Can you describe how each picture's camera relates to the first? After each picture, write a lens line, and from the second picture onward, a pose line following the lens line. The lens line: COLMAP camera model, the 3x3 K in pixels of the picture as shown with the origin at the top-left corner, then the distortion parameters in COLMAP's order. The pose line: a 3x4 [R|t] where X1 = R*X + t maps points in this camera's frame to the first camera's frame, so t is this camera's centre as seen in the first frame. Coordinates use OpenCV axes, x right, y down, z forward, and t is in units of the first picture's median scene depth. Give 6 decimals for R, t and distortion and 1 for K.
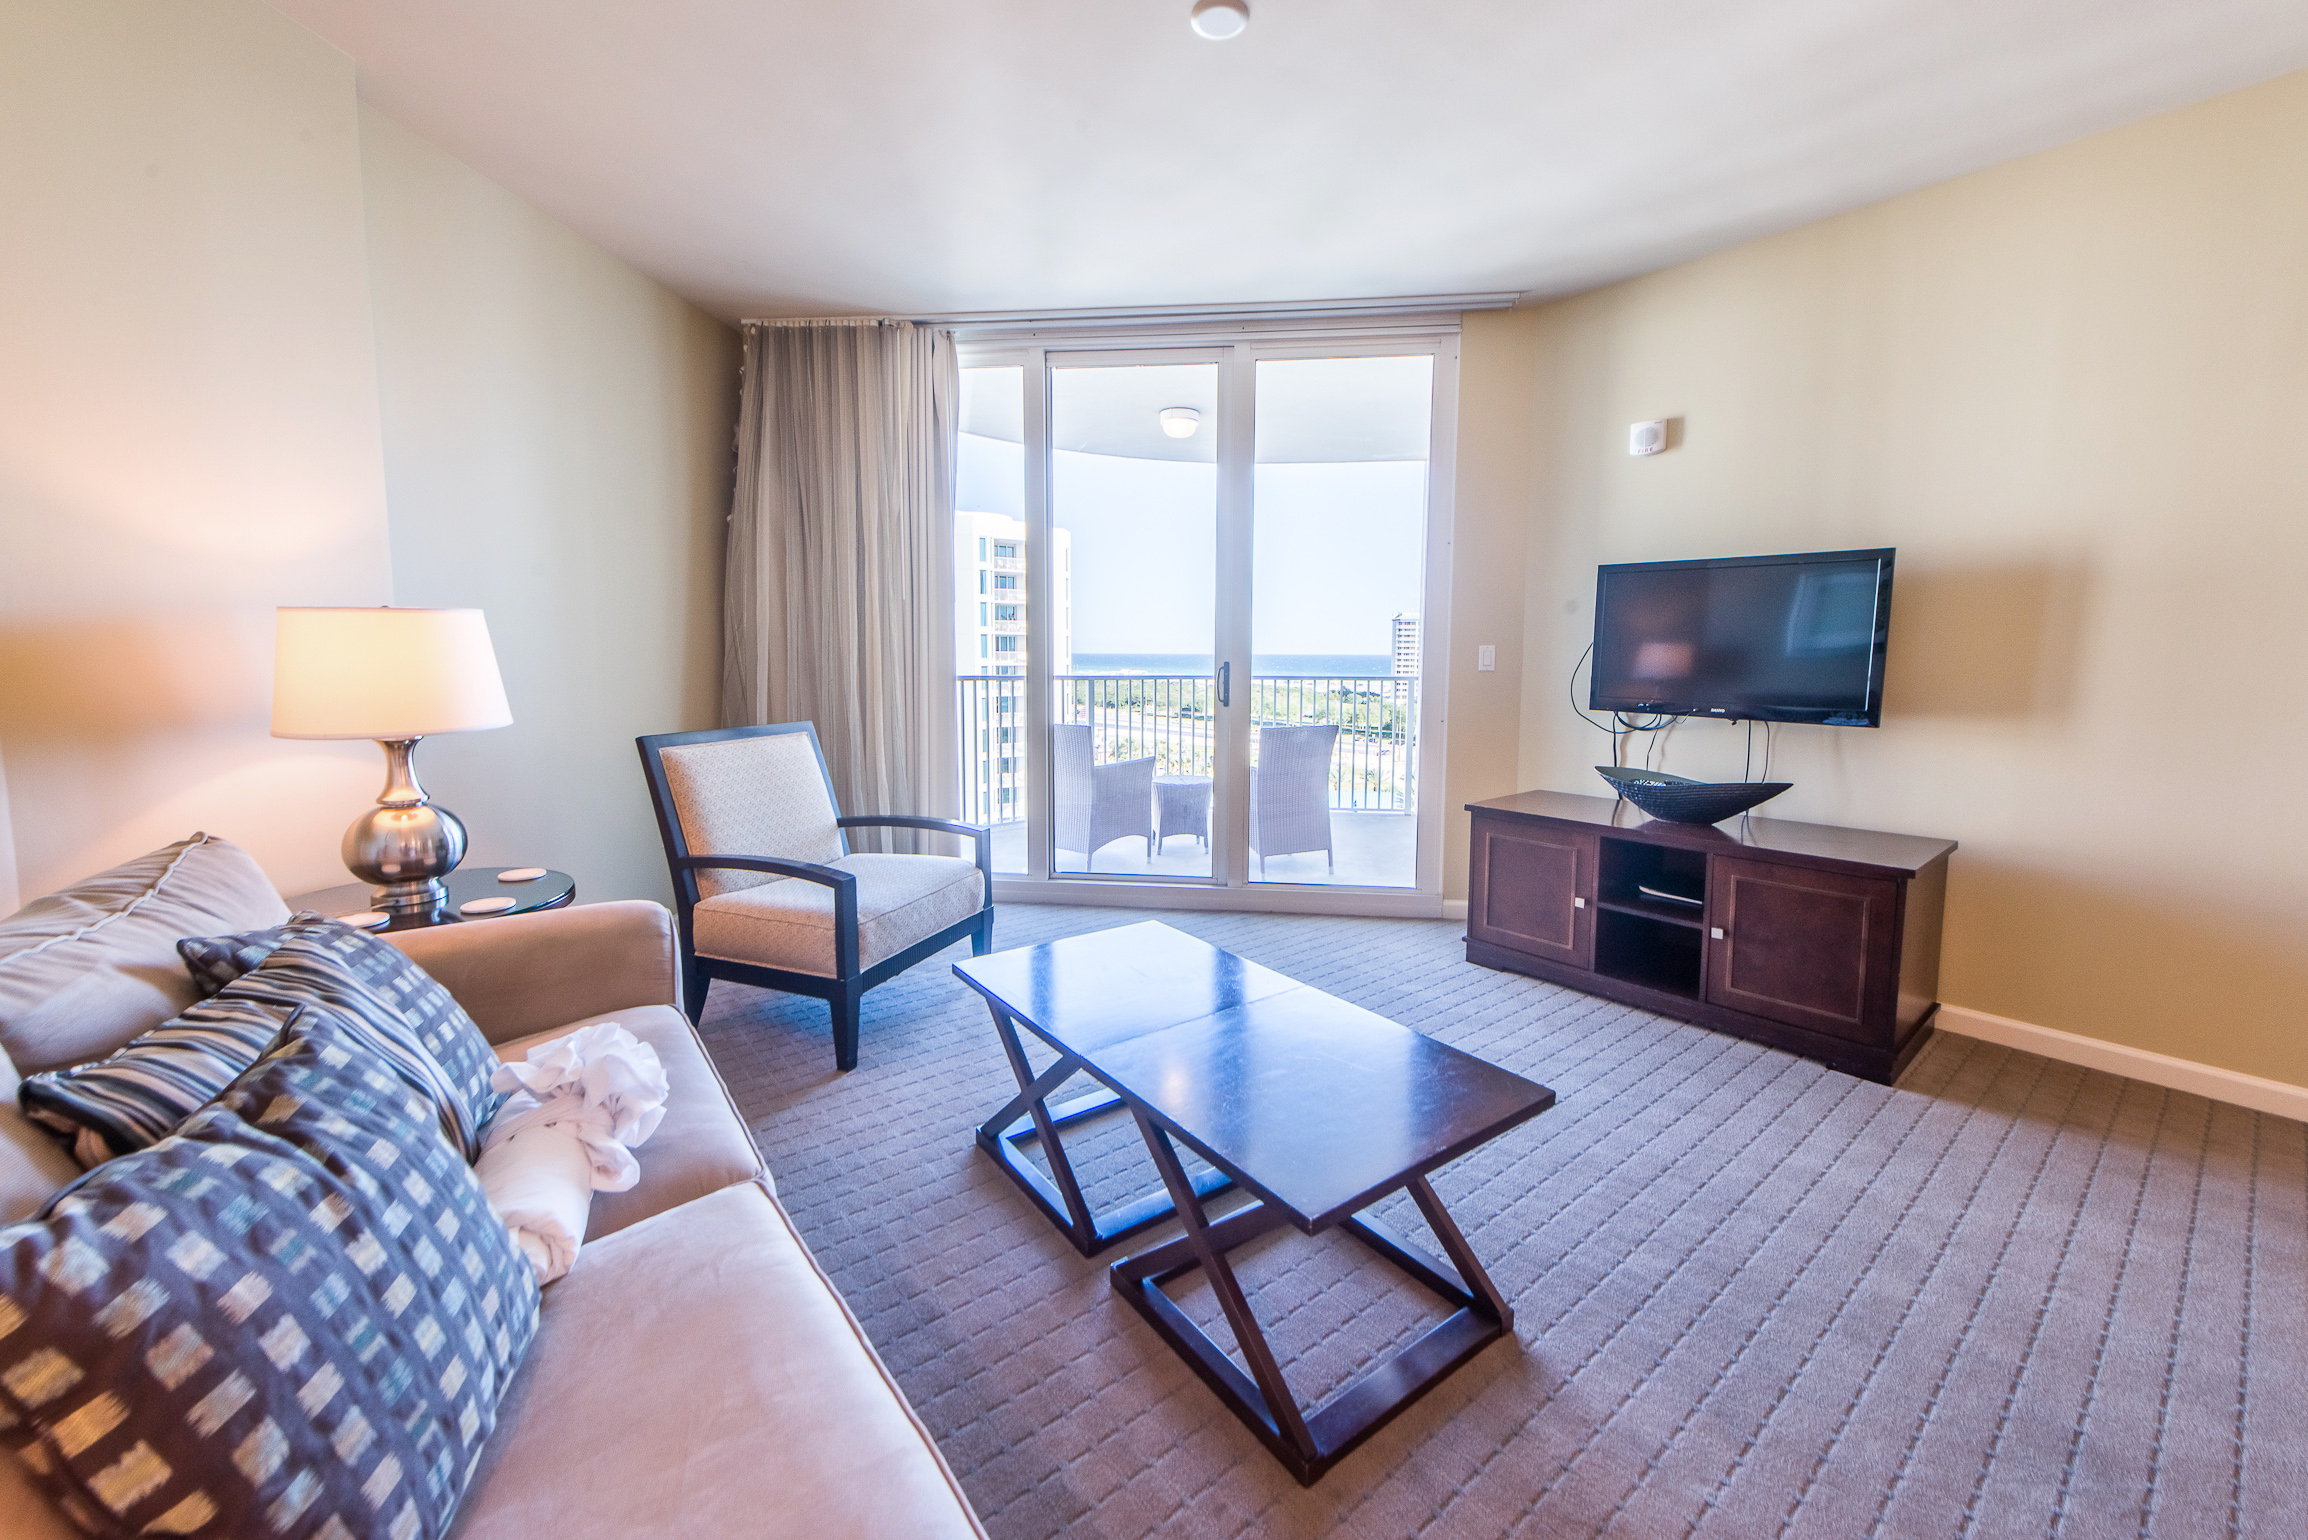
lens RADIAL K [[913.1, 0, 1151.4], [0, 913.1, 741.6], [0, 0, 1]] dist [0.000213, 0.000004]
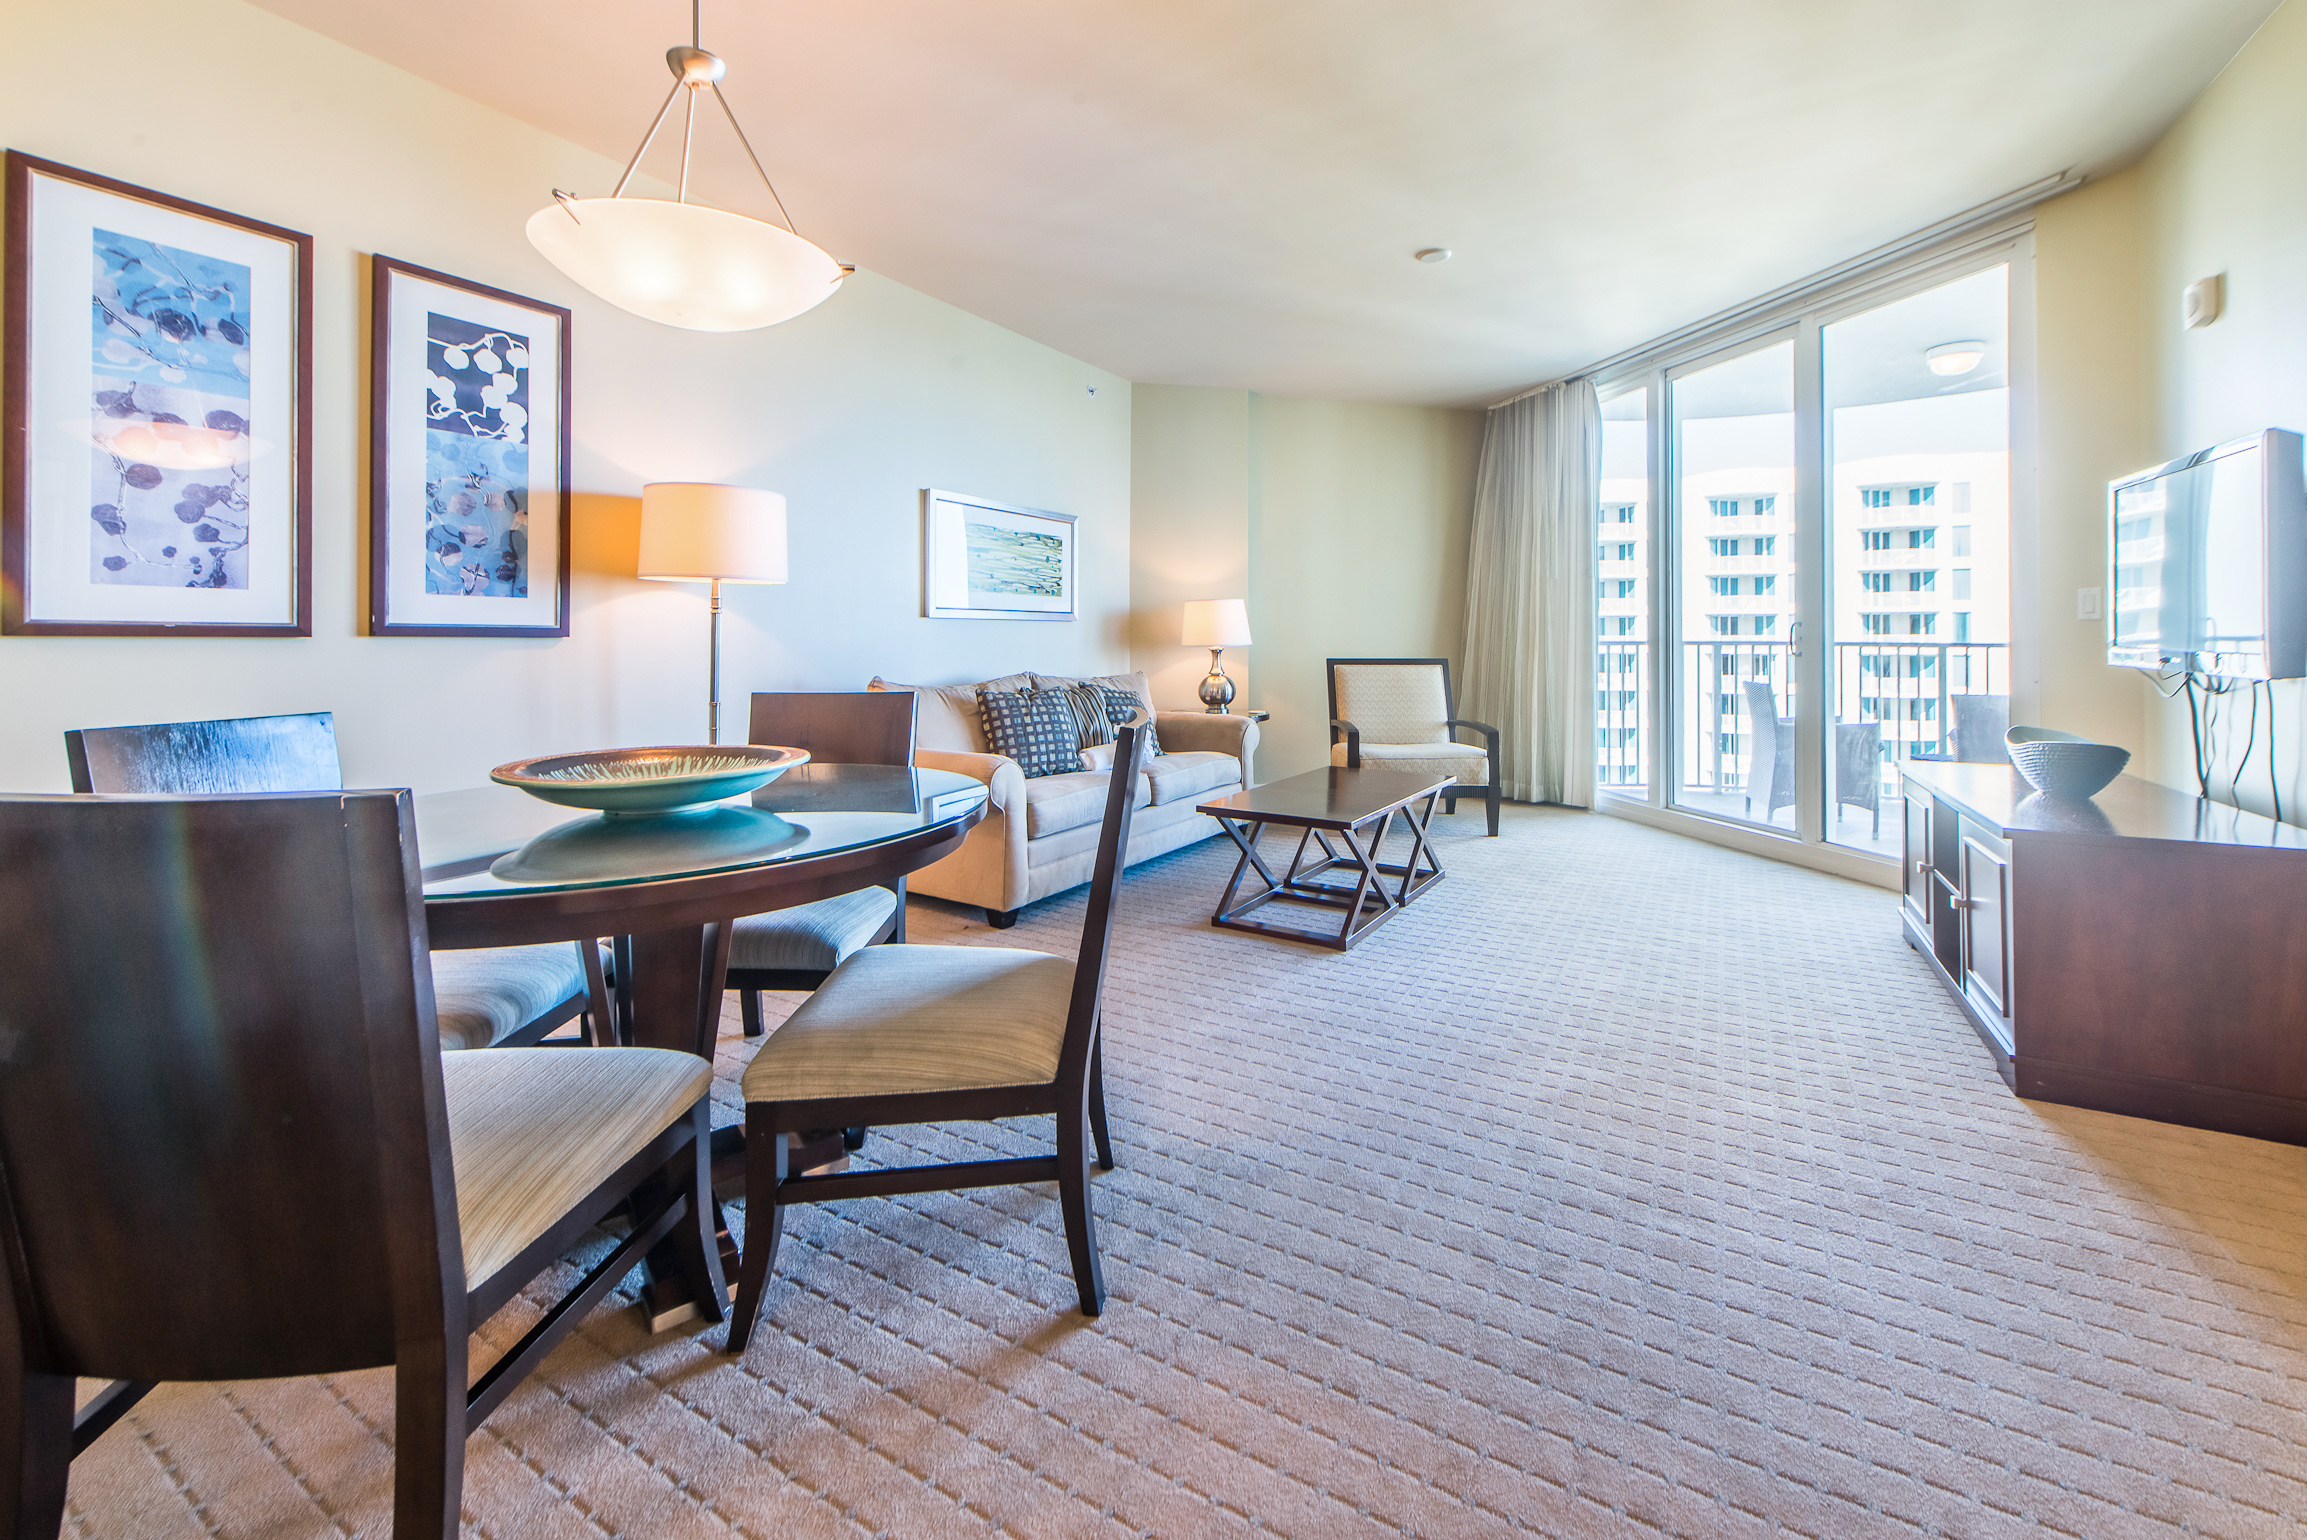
lens RADIAL K [[935.0, 0, 1148.0], [0, 935.0, 633.5], [0, 0, 1]] dist [-0.000032, 0.000027]
pose [[0.341408, -0.008575, -0.939876, 0.870303], [-0.087382, 0.995338, -0.040822, 0.042177], [0.935845, 0.096065, 0.339067, -0.046918]]
